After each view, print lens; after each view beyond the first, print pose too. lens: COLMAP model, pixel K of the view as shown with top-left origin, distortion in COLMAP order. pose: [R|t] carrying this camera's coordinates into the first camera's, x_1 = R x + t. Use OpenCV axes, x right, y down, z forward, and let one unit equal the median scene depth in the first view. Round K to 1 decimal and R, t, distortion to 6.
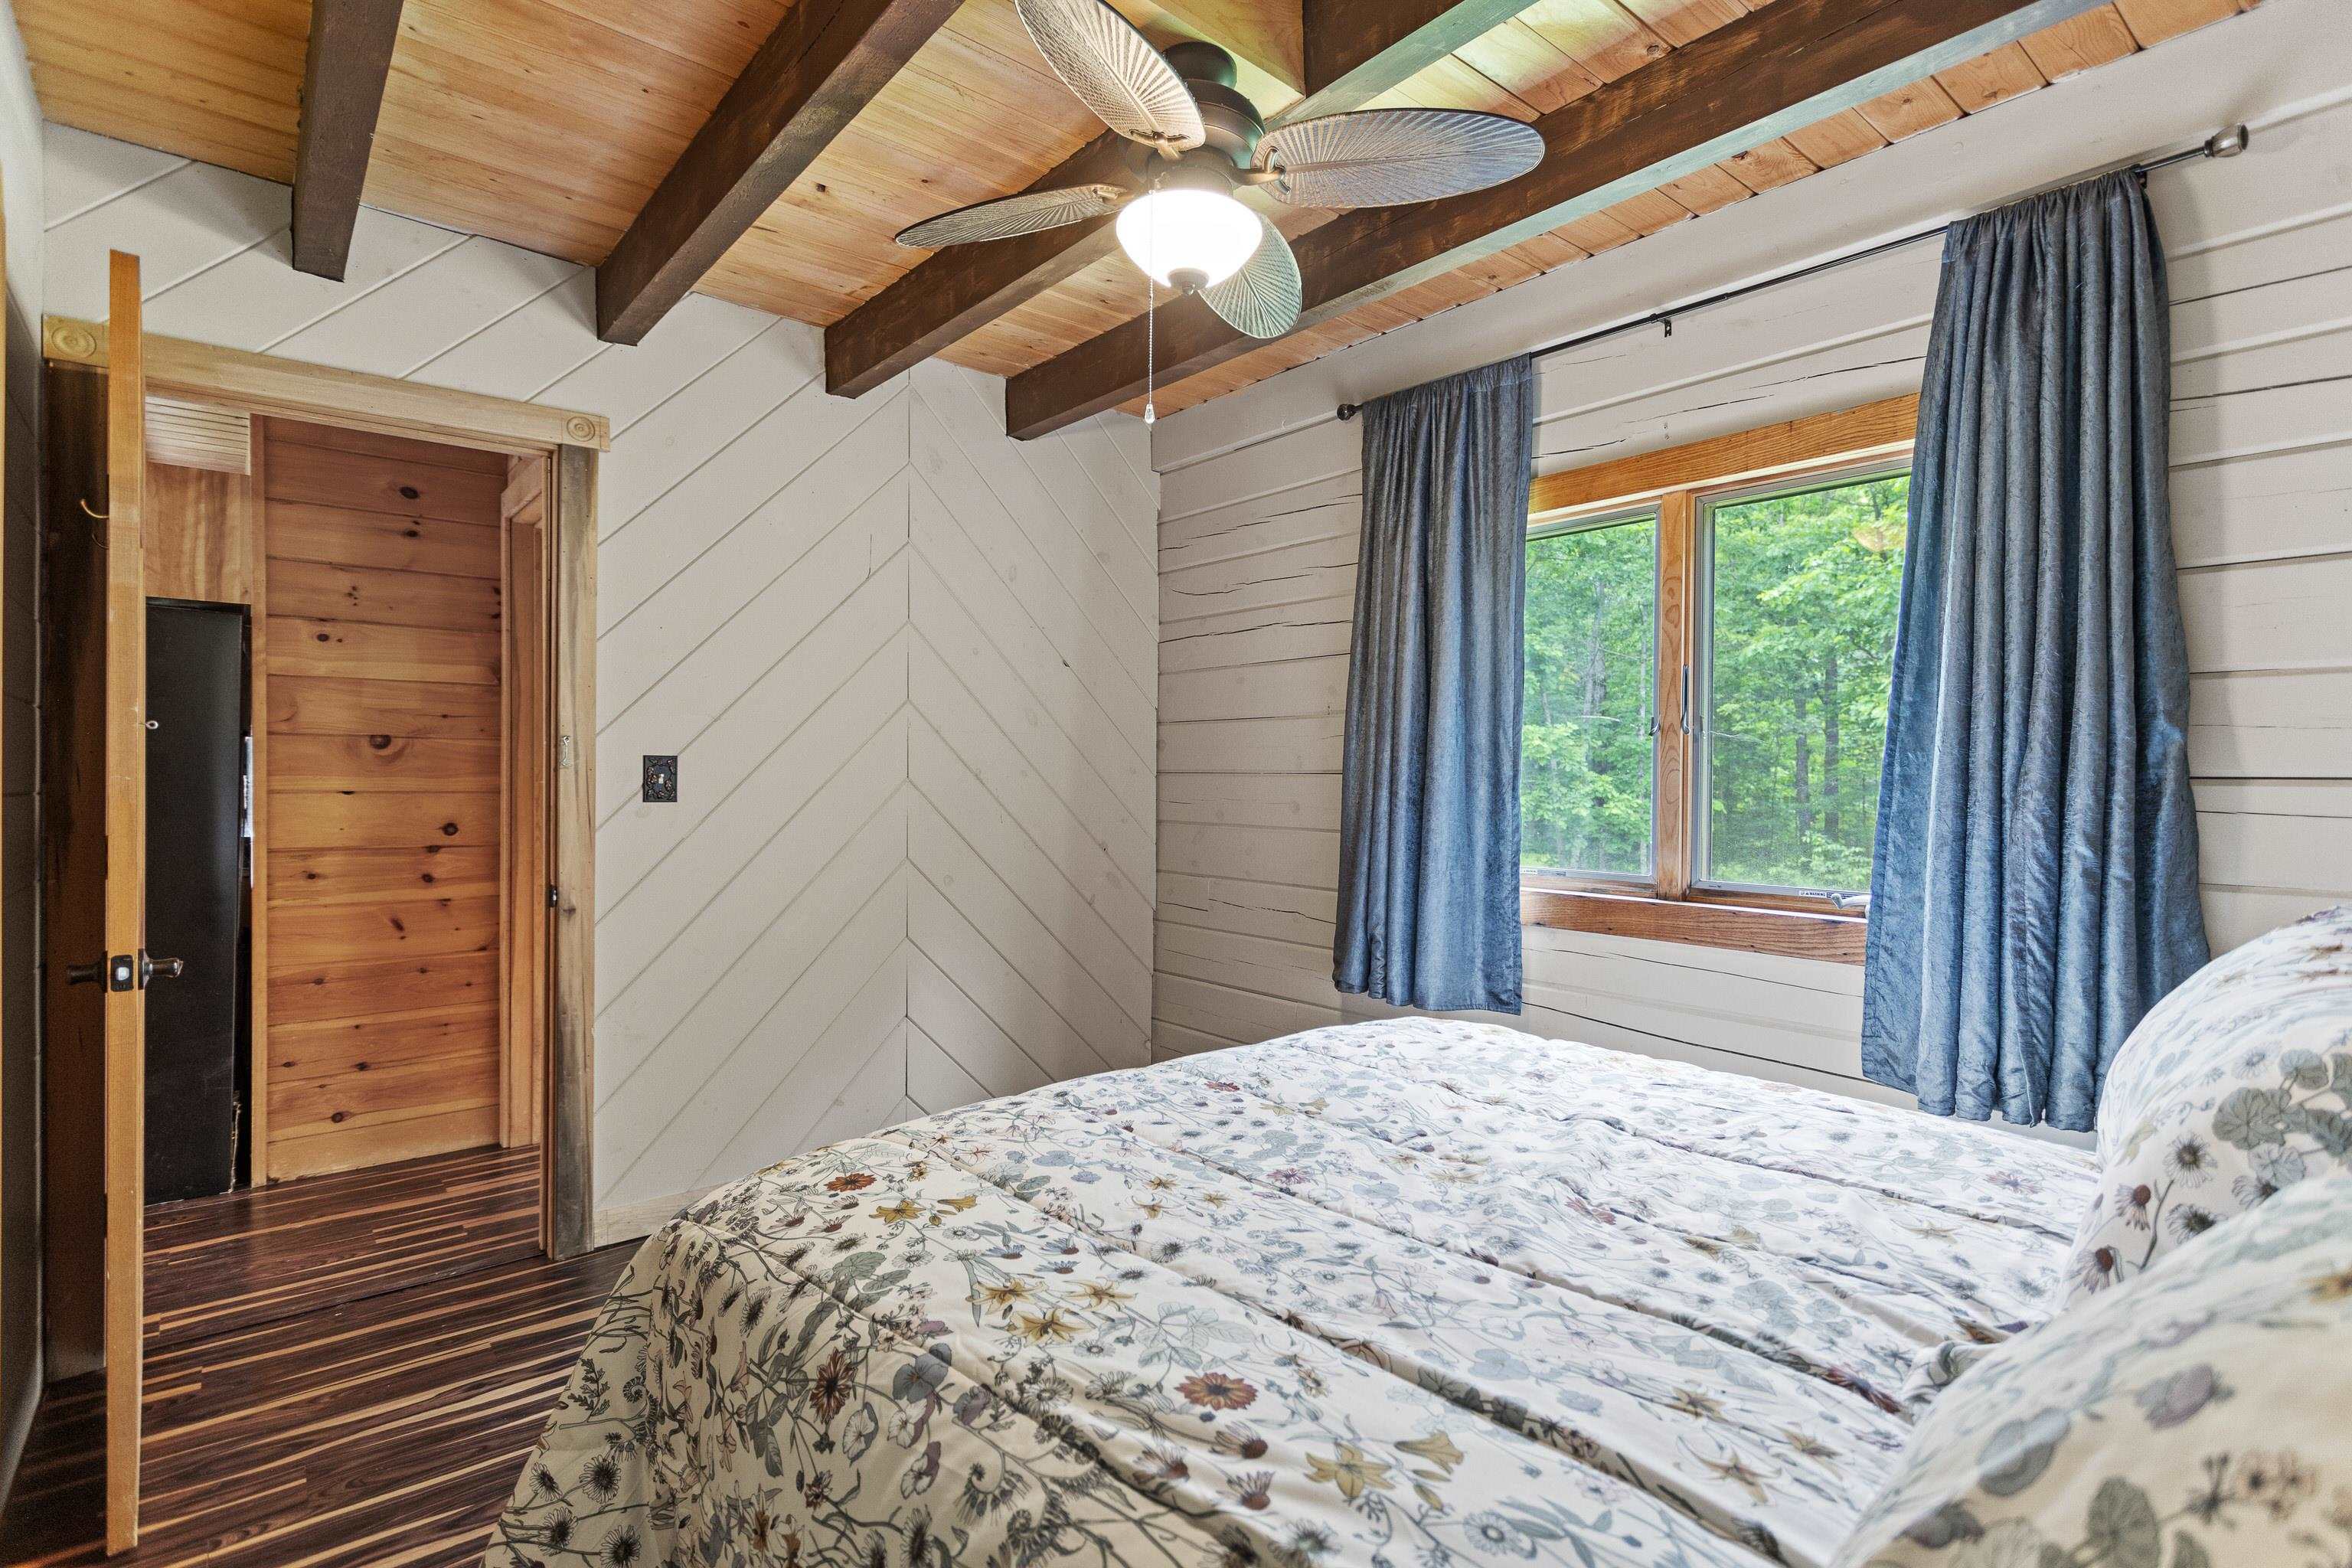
lens RADIAL K [[1122.8, 0, 1170.5], [0, 1122.8, 781.4], [0, 0, 1]] dist [0.003385, 0.000810]
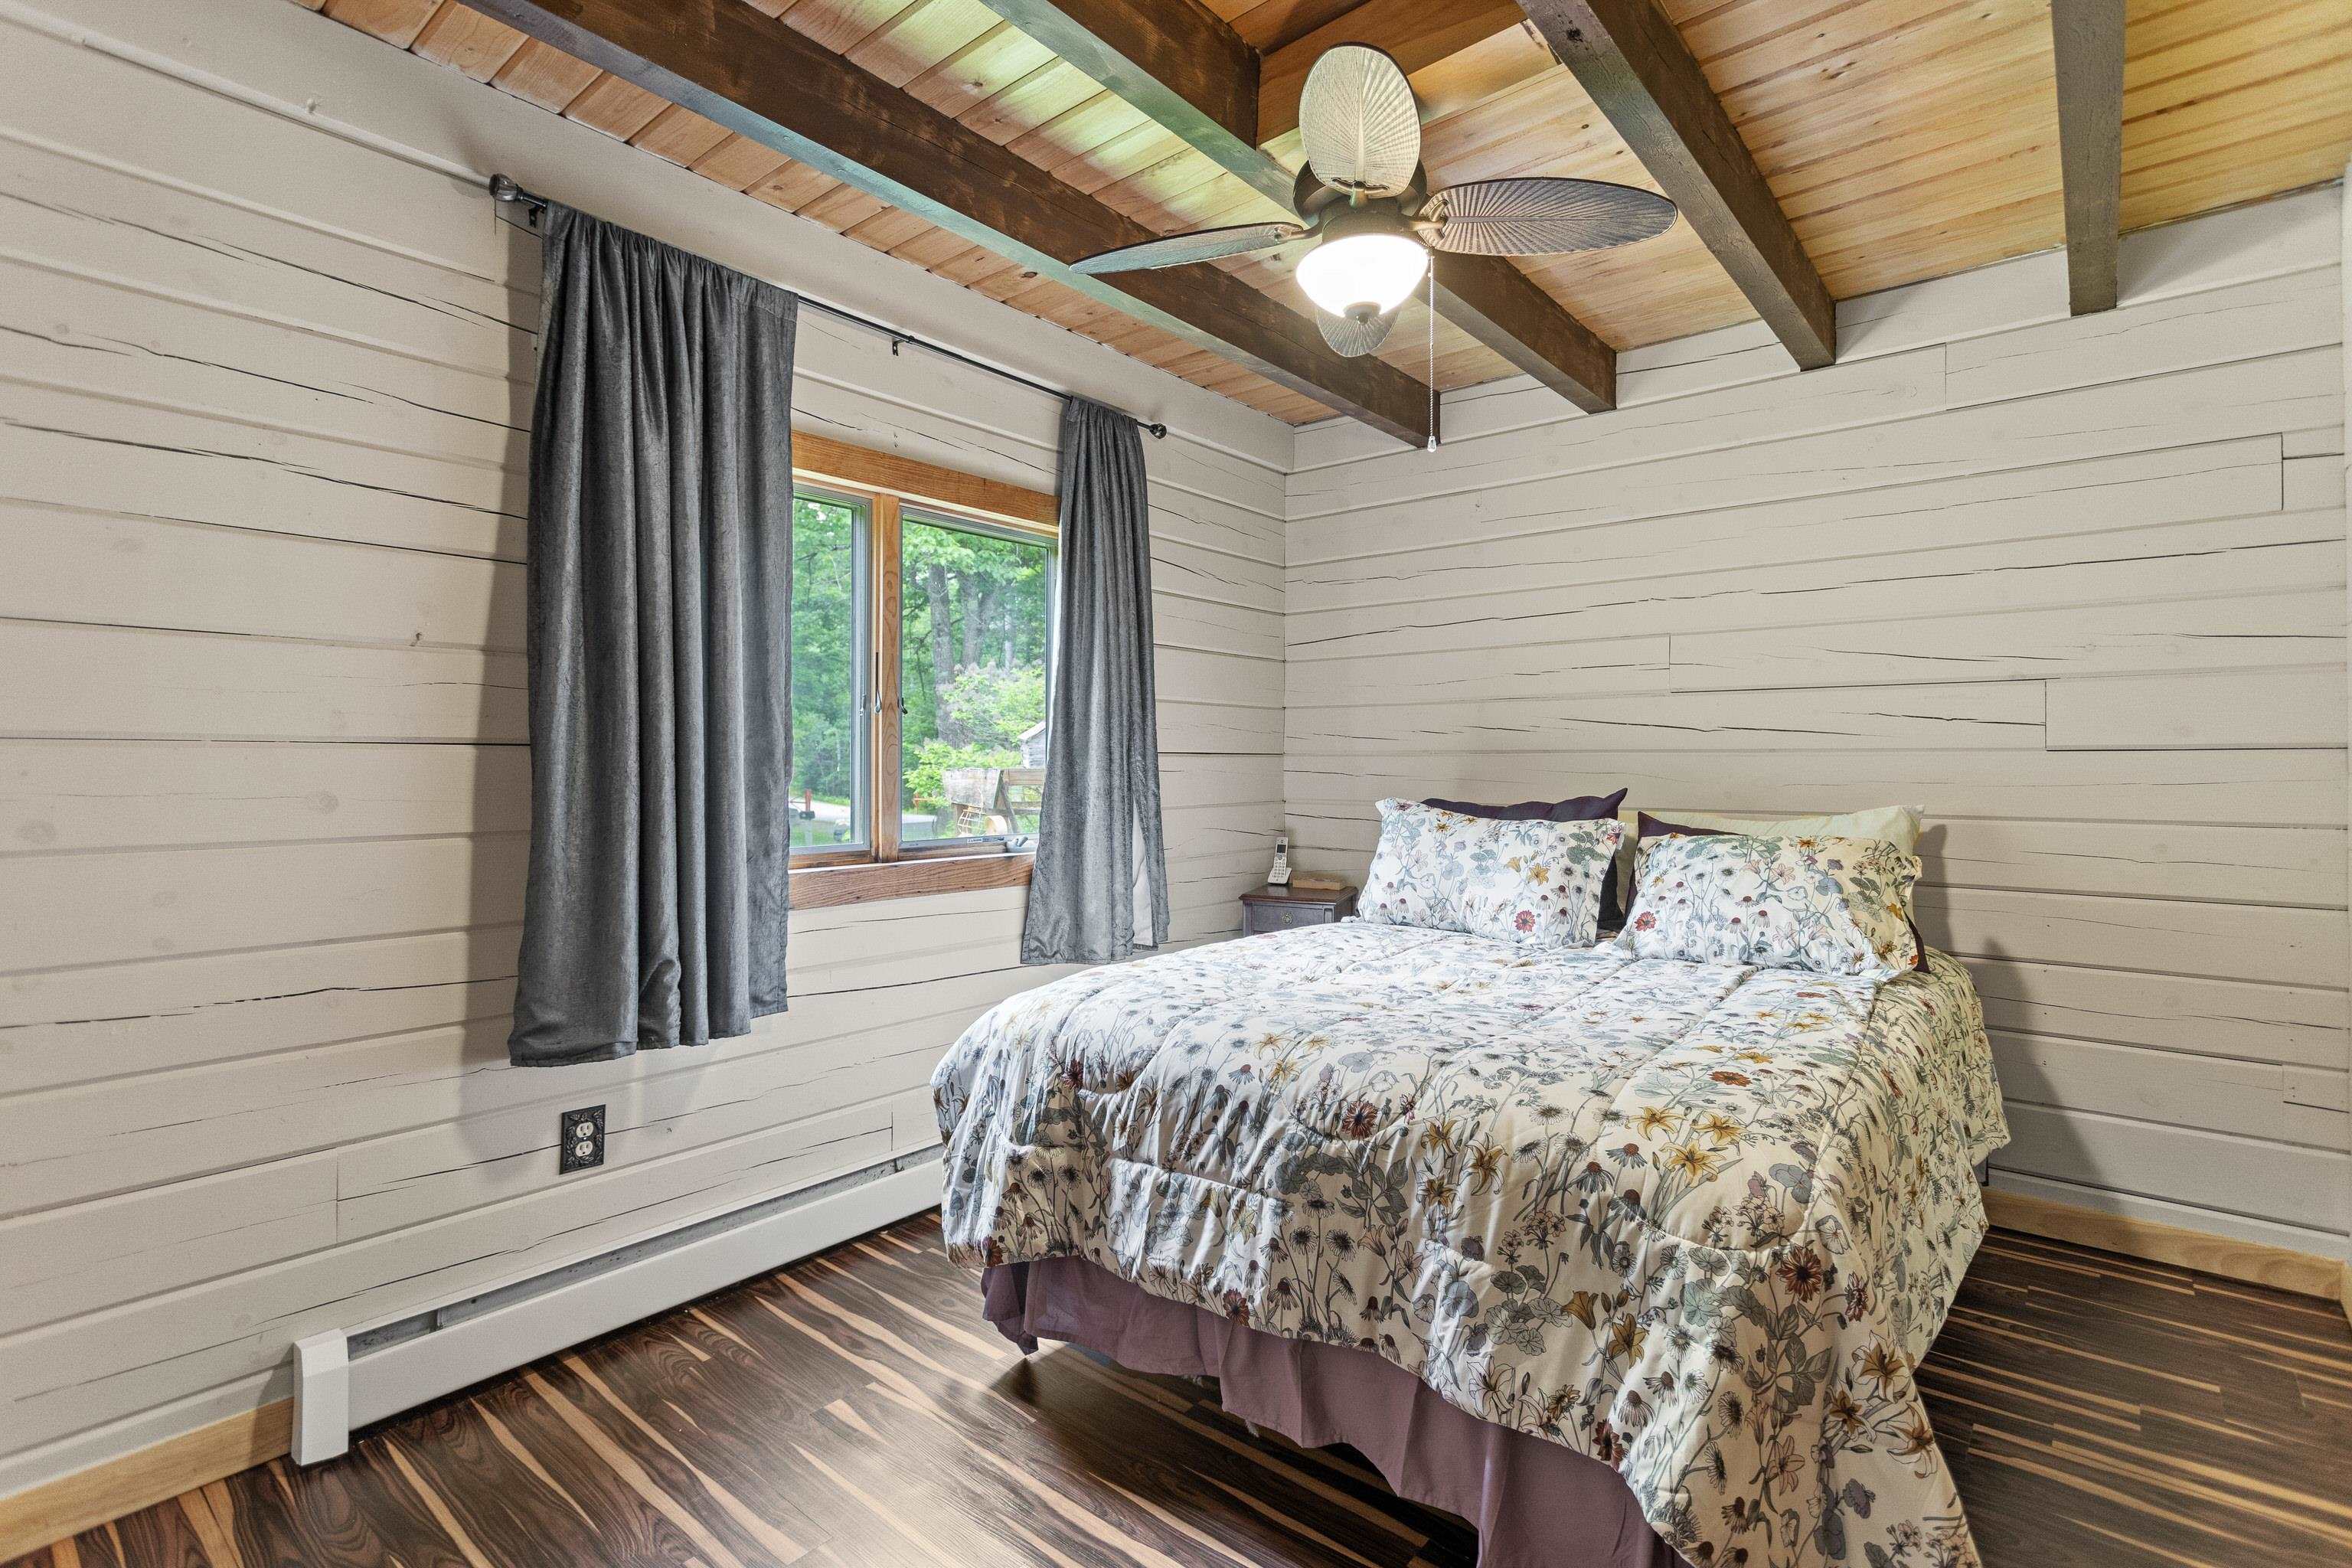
lens RADIAL K [[1122.8, 0, 1169.9], [0, 1122.8, 776.9], [0, 0, 1]] dist [0.003385, 0.000810]
pose [[-0.169656, -0.010087, 0.985452, -0.794549], [0.010353, 0.999874, 0.012017, 0.012610], [-0.985449, 0.012241, -0.169531, 1.043639]]
